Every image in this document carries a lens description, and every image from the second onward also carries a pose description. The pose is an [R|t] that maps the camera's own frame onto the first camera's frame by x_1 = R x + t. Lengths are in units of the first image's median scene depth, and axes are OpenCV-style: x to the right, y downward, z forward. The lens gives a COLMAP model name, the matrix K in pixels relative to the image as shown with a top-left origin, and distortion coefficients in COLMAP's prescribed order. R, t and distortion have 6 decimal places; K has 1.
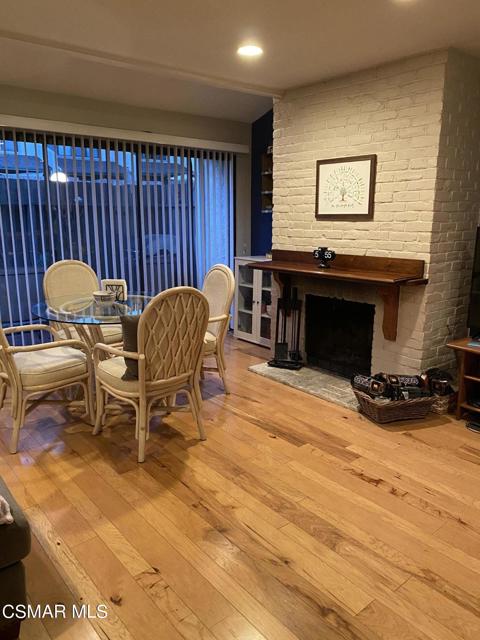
lens RADIAL K [[494.4, 0, 240.3], [0, 494.4, 315.4], [0, 0, 1]] dist [0.008416, 0.004507]
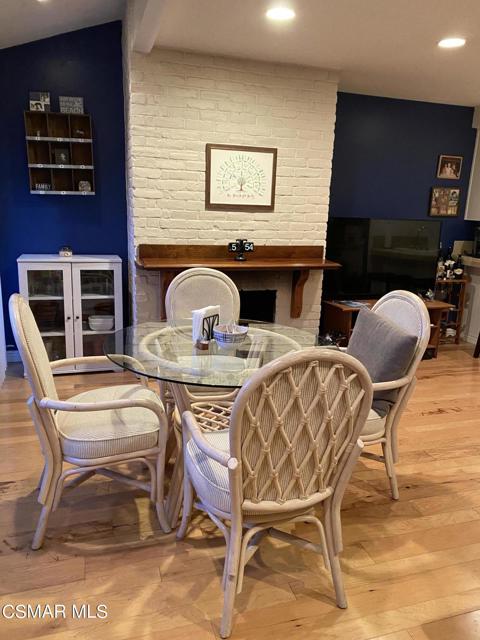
lens RADIAL K [[494.4, 0, 240.1], [0, 494.4, 325.9], [0, 0, 1]] dist [0.008416, 0.004507]
pose [[0.362164, -0.215061, 0.906965, -0.751591], [0.151406, 0.973670, 0.170420, -0.140428], [-0.919736, 0.075600, 0.385190, 0.654452]]
